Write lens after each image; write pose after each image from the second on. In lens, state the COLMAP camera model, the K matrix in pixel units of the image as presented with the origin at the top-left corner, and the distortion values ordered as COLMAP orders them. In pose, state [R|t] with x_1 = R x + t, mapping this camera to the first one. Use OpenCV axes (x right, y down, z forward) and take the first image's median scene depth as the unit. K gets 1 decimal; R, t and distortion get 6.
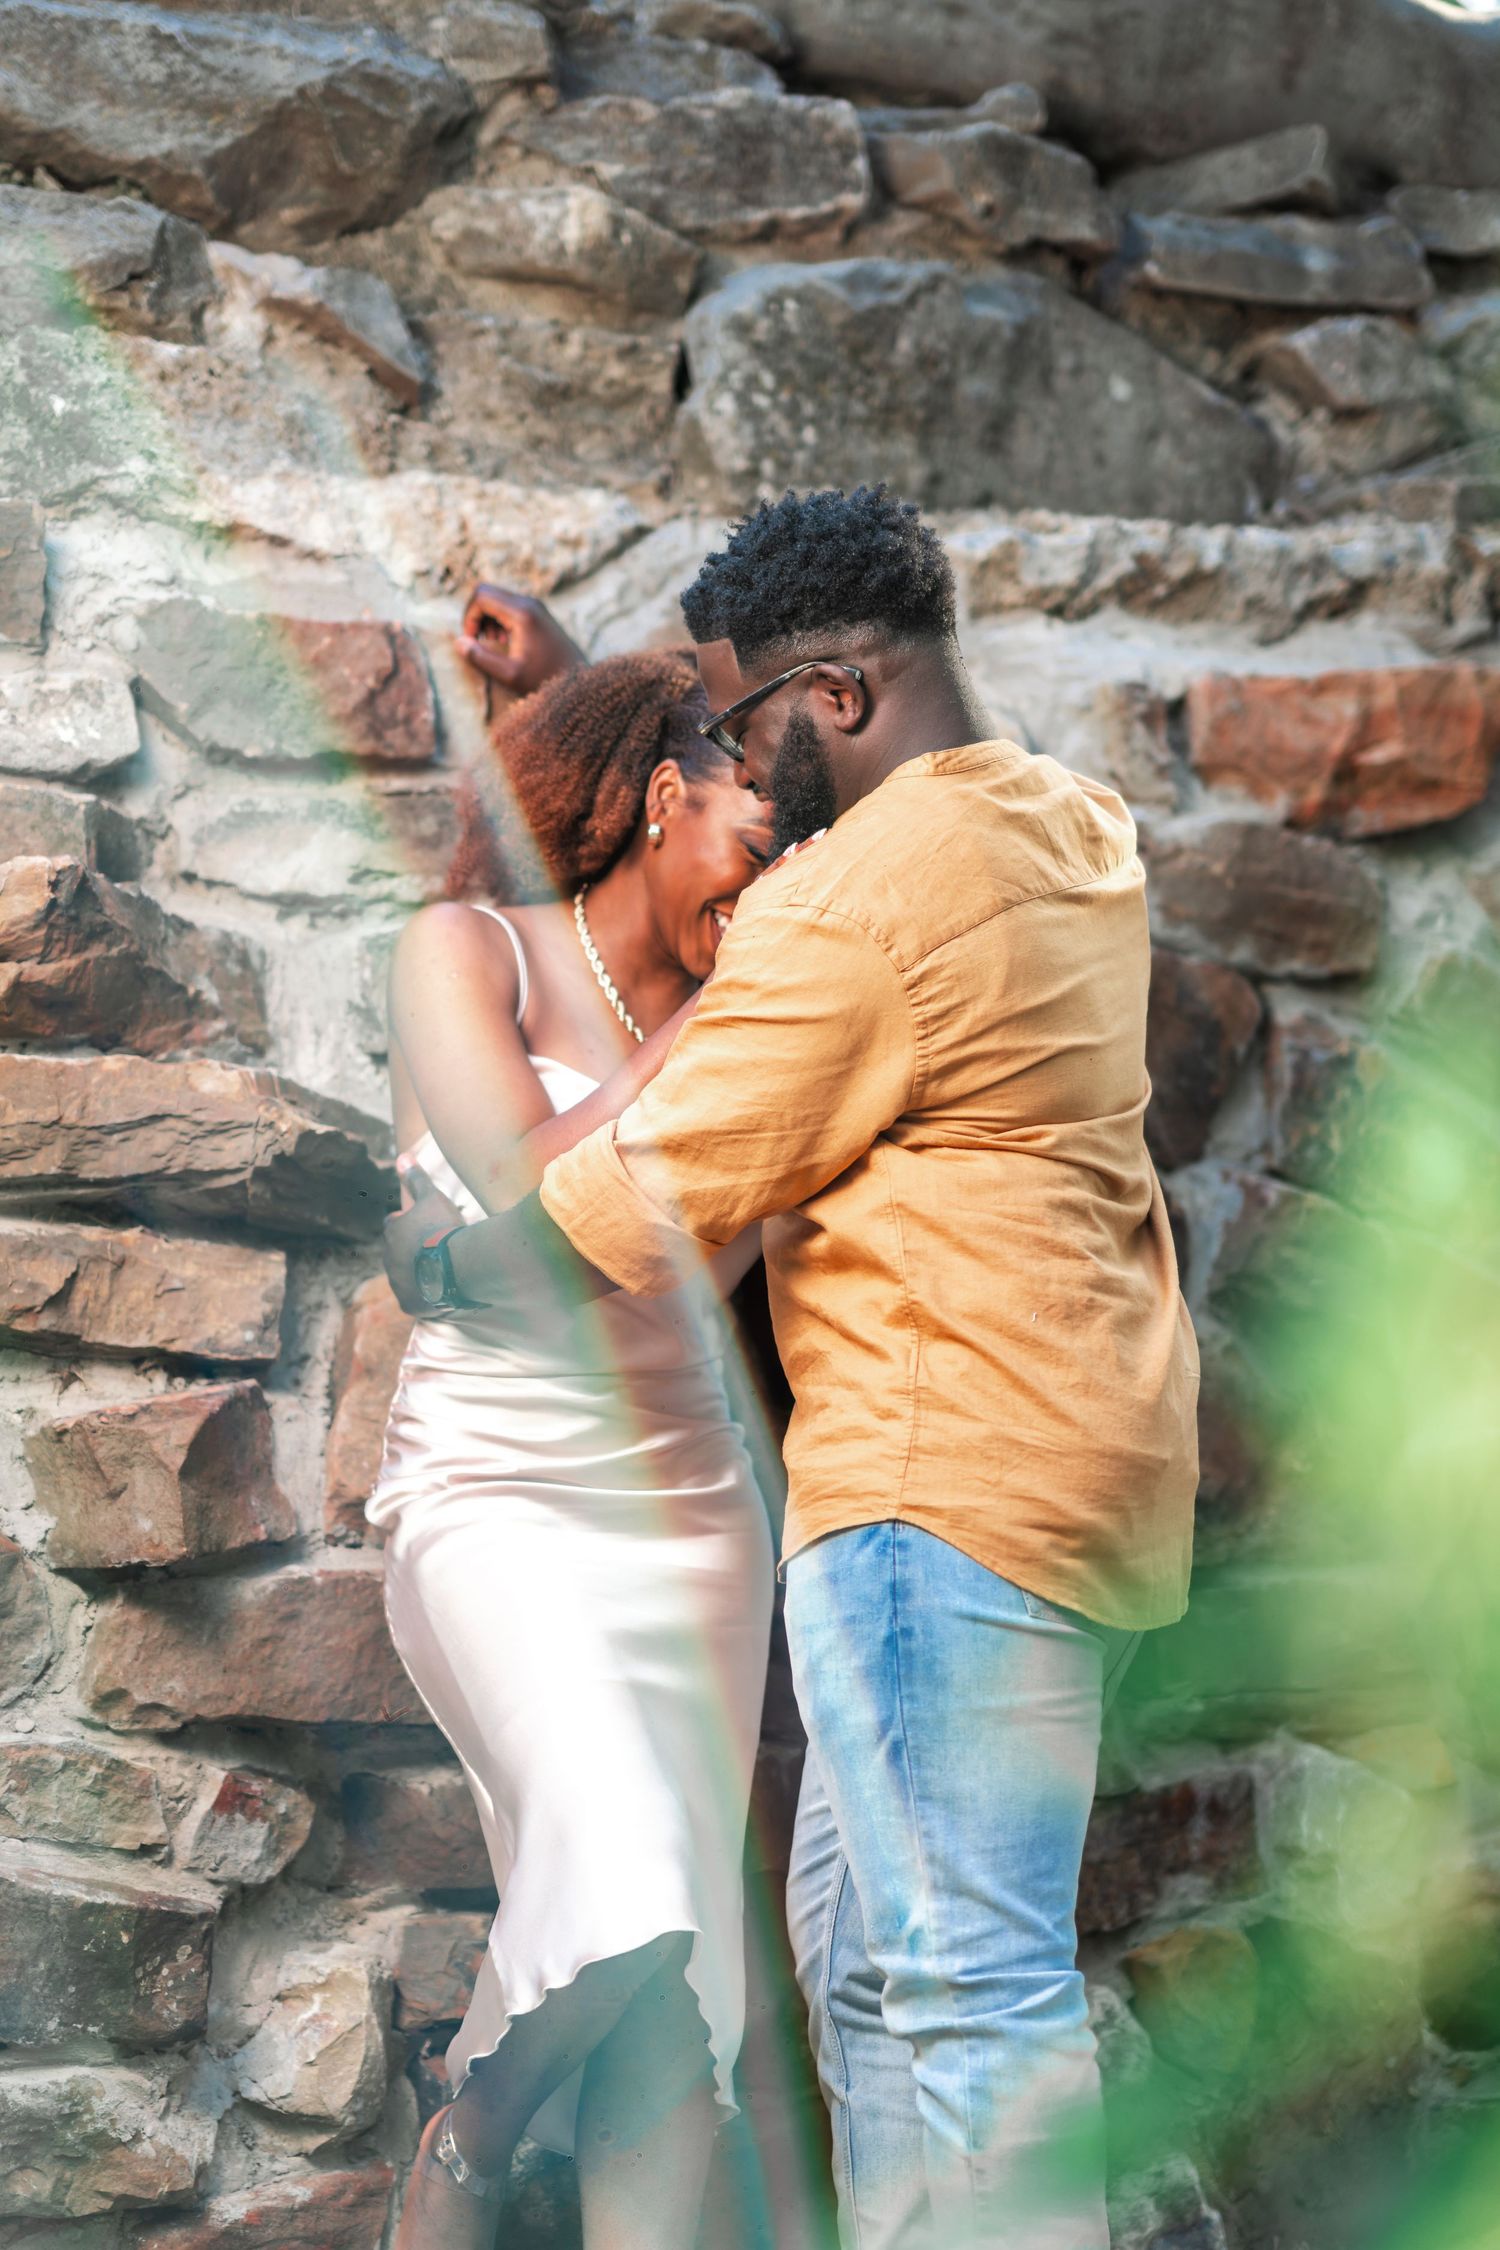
lens RADIAL K [[5595.4, 0, 746.5], [0, 5595.4, 1122.7], [0, 0, 1]] dist [0.025784, 0.000000]
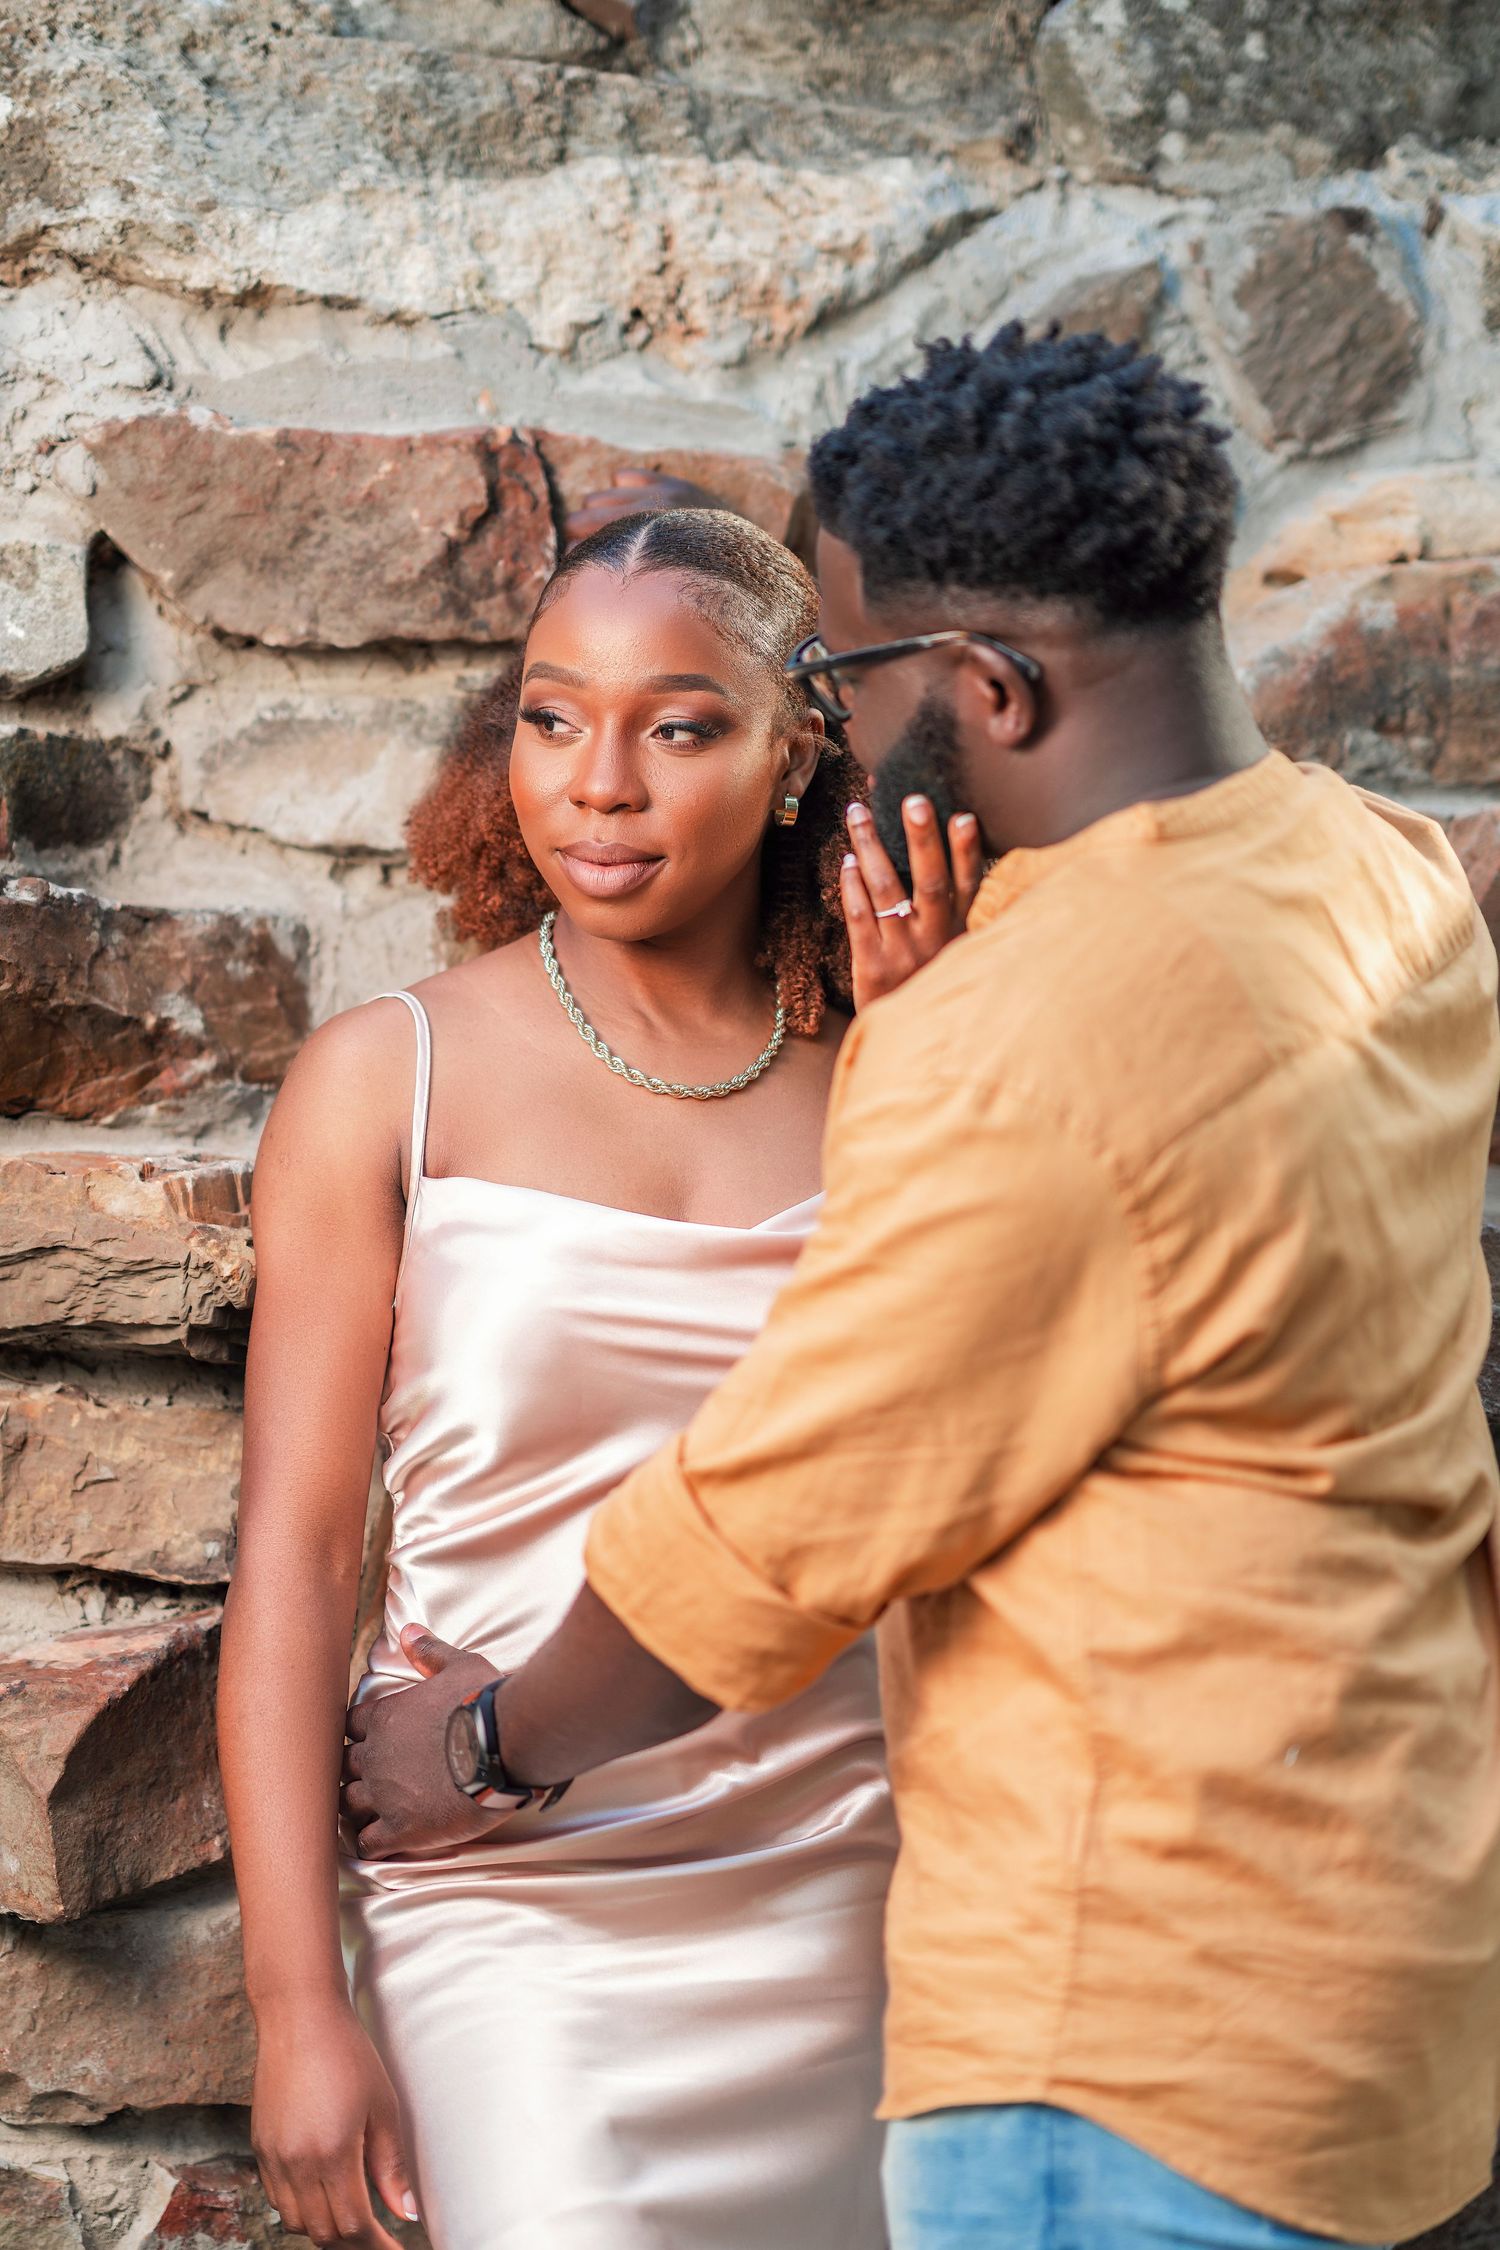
lens RADIAL K [[5595.4, 0, 754.1], [0, 5595.4, 1128.2], [0, 0, 1]] dist [0.025784, 0.000000]
pose [[0.968846, 0.033176, -0.245431, 0.133984], [0.010063, 0.984896, 0.172855, -0.123641], [0.247458, -0.169940, 0.953879, 0.362320]]
